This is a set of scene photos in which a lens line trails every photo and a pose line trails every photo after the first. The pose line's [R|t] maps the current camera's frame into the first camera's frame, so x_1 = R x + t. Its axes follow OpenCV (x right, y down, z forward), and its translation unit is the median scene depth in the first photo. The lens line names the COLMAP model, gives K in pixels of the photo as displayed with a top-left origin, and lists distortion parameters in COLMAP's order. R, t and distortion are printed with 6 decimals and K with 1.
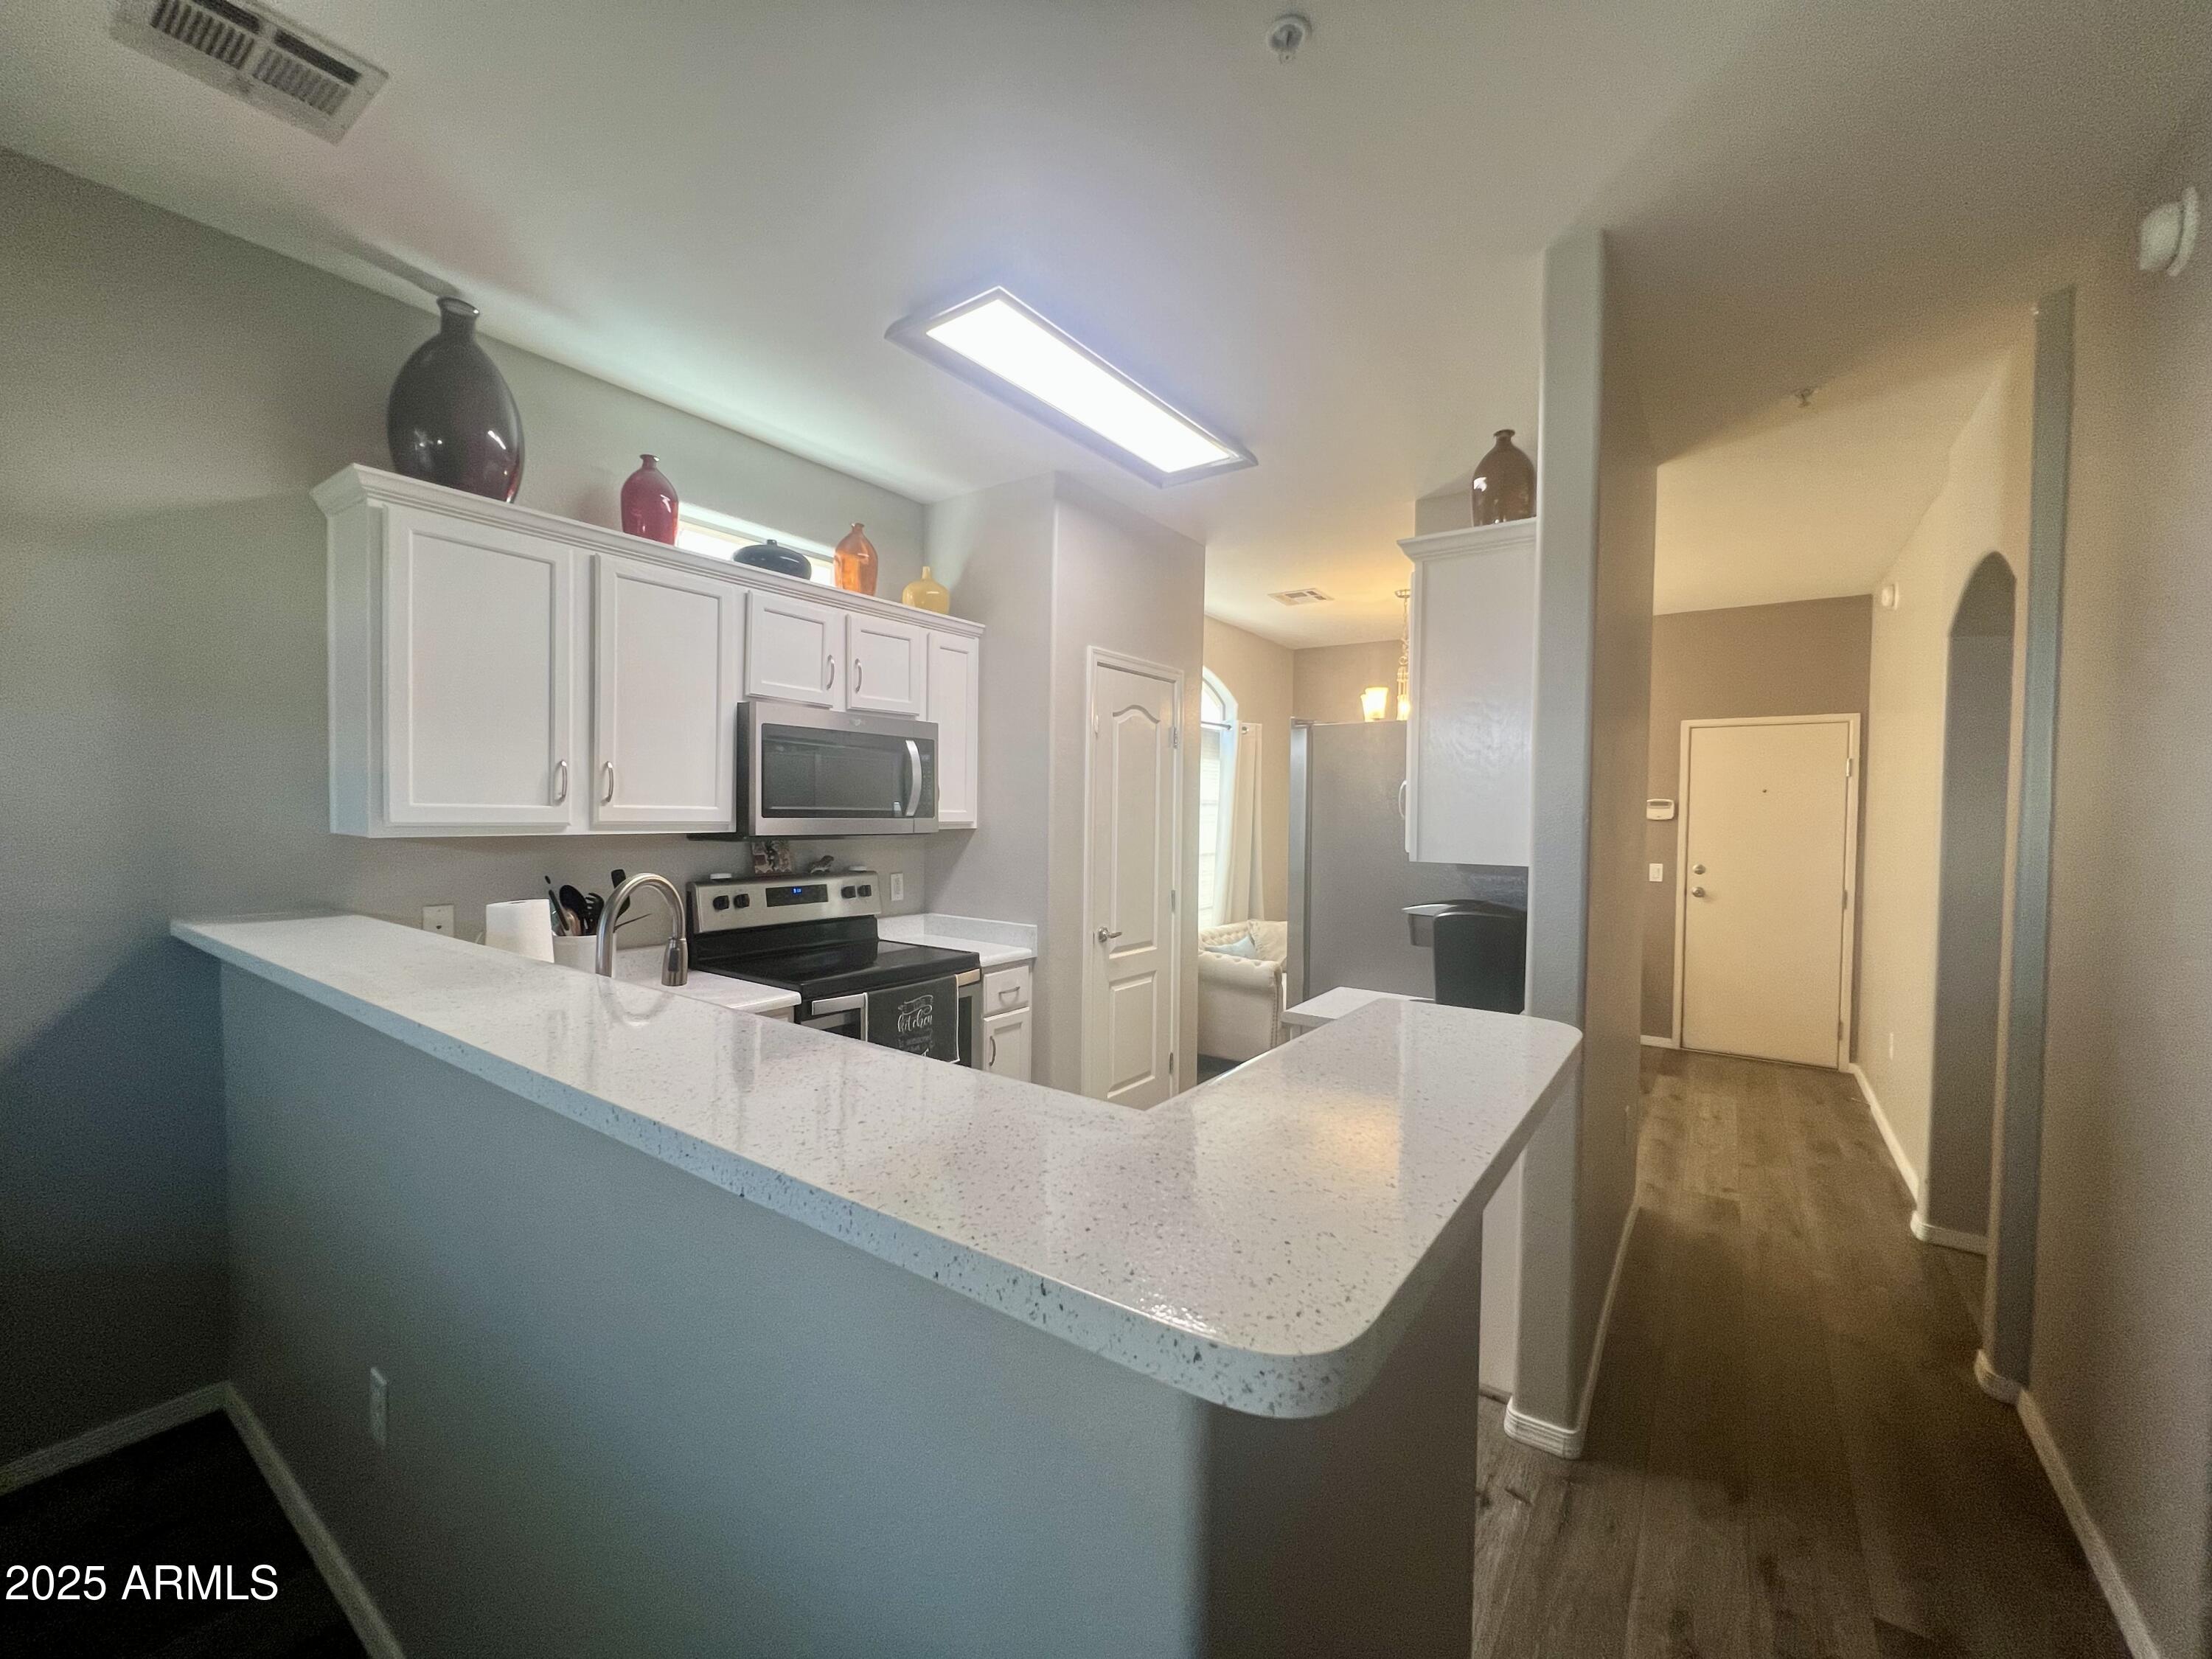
lens RADIAL K [[888.1, 0, 1106.0], [0, 888.1, 829.5], [0, 0, 1]] dist [0.000205, -0.000027]
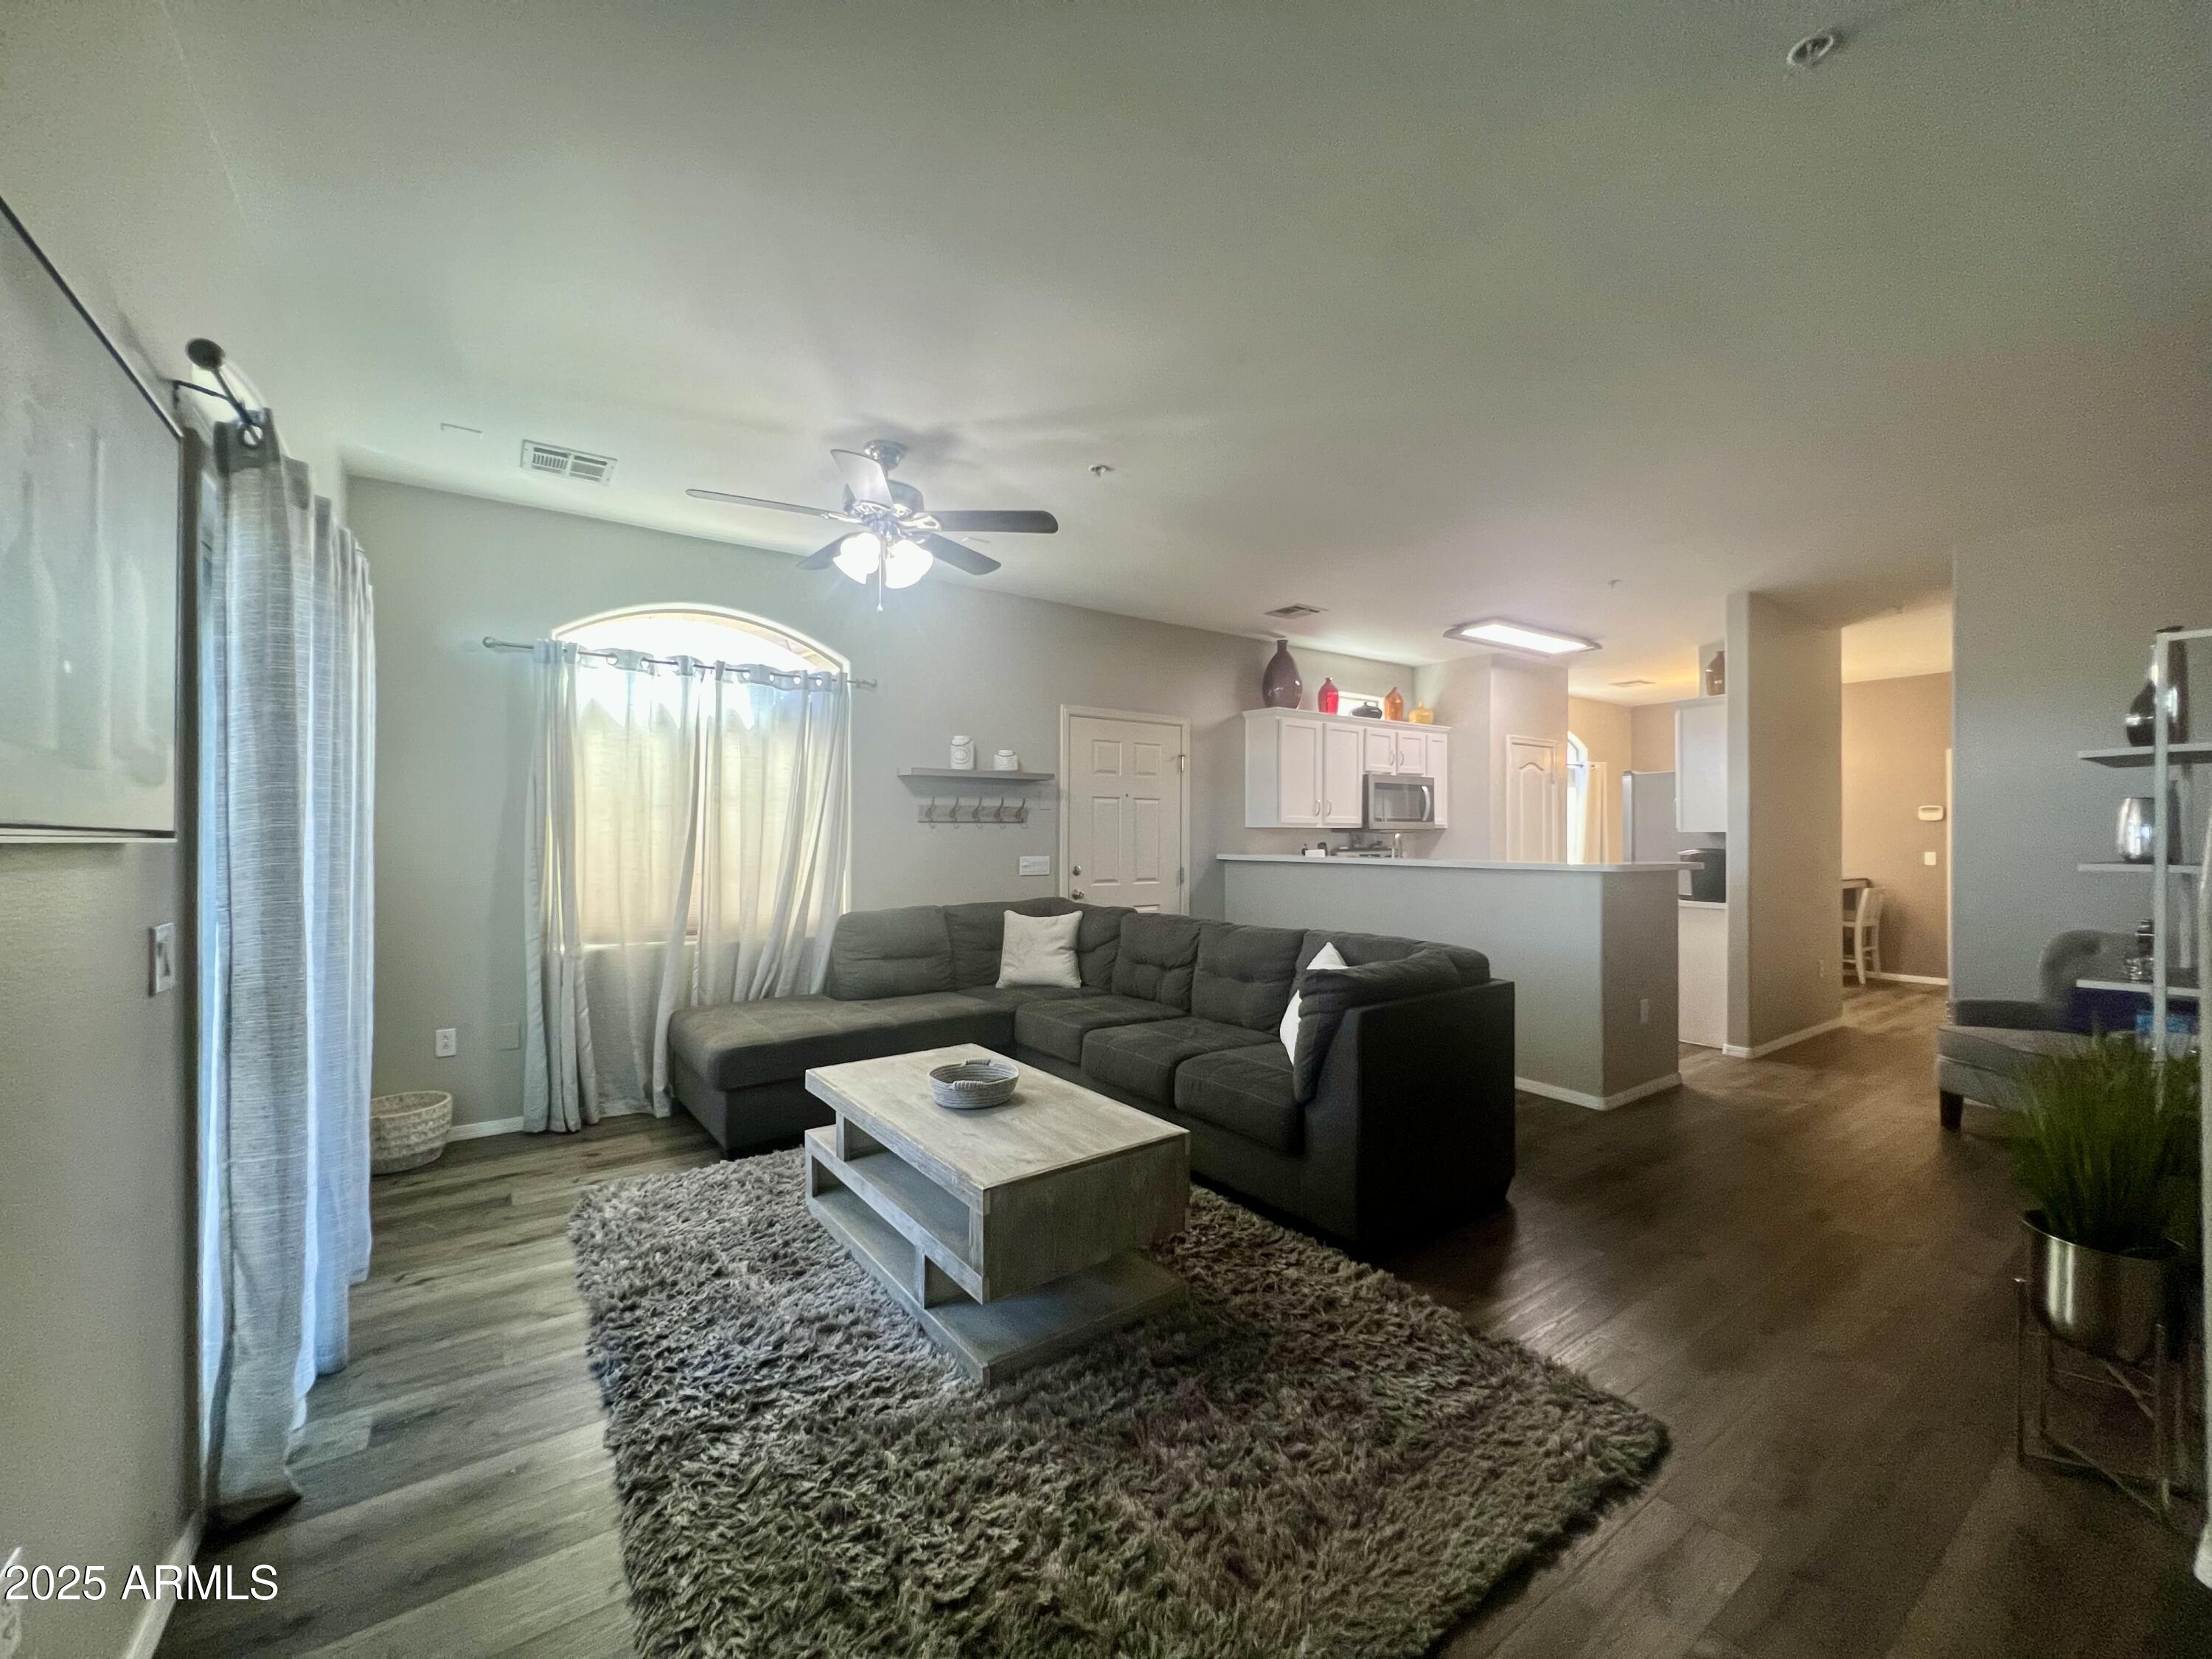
lens RADIAL K [[885.3, 0, 1106.0], [0, 885.3, 829.5], [0, 0, 1]] dist [0.001021, 0.000017]
pose [[0.942670, -0.016055, -0.333340, -0.247473], [0.005637, 0.999466, -0.032198, 0.075293], [0.333679, 0.028473, 0.942257, -1.372951]]
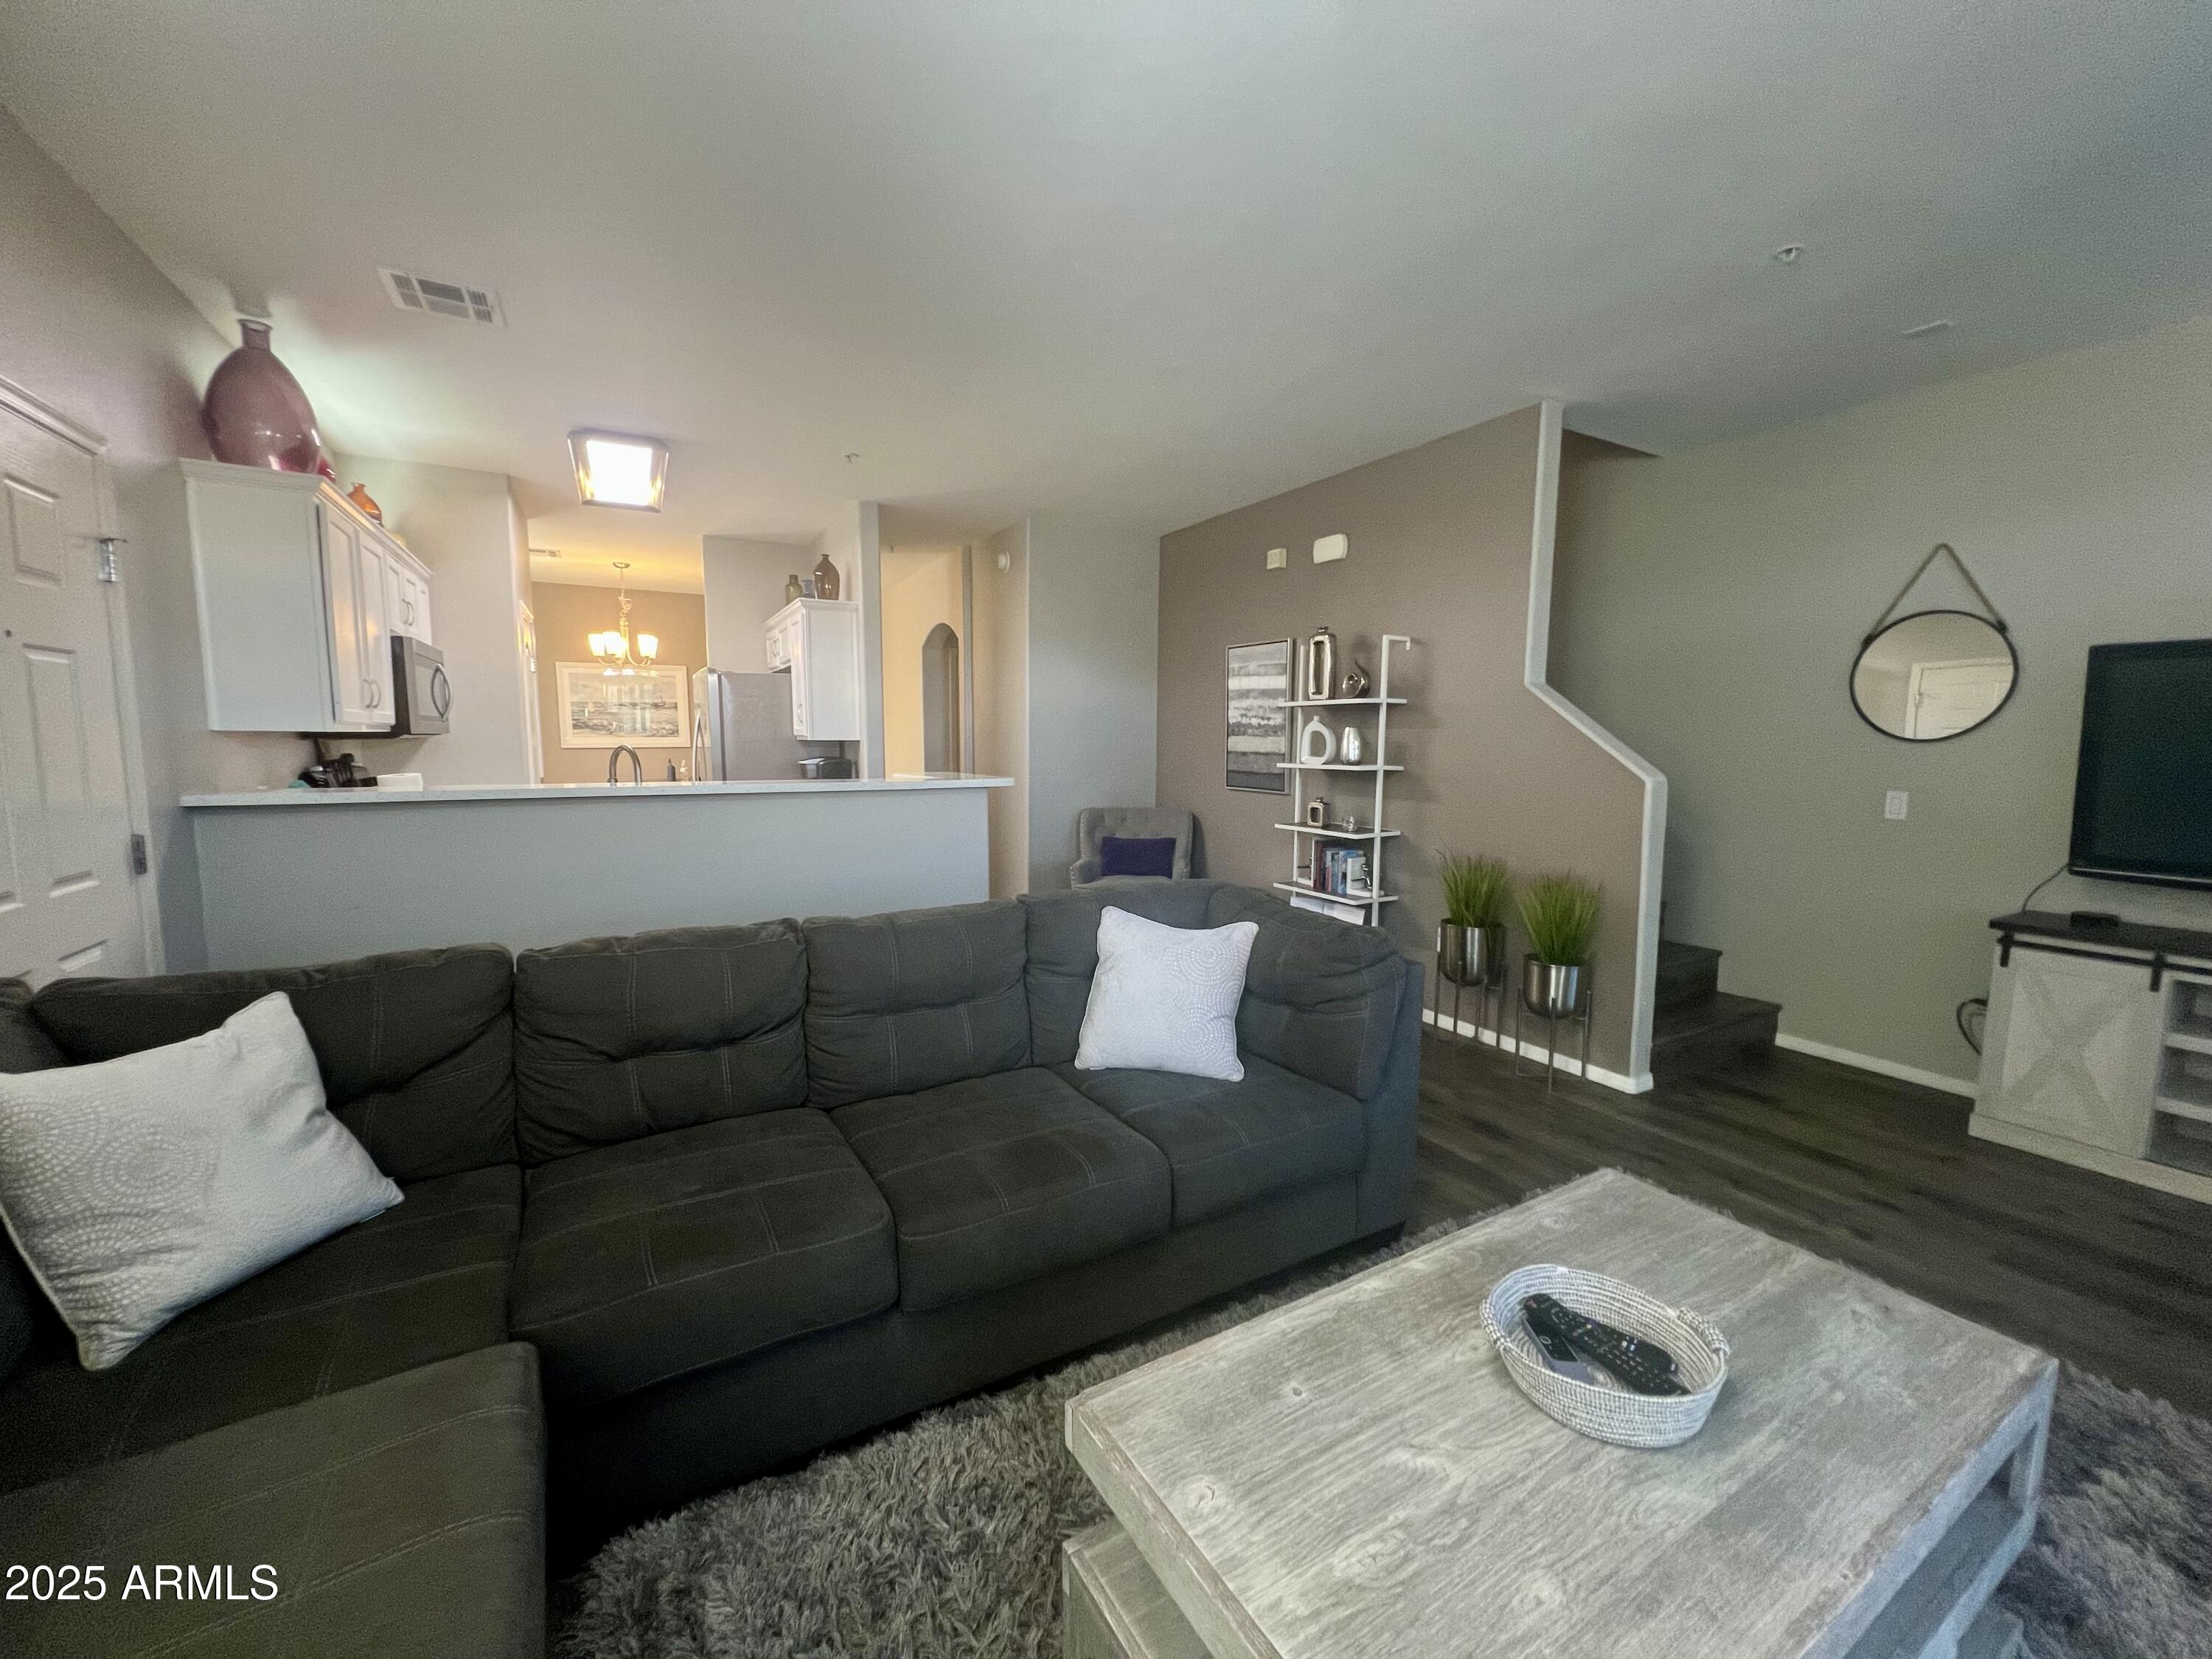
lens RADIAL K [[888.1, 0, 1106.0], [0, 888.1, 829.5], [0, 0, 1]] dist [0.000205, -0.000027]
pose [[0.426422, -0.110769, 0.897716, -1.089239], [0.028502, 0.993626, 0.109064, 0.032844], [-0.904075, -0.020921, 0.426862, -0.529358]]
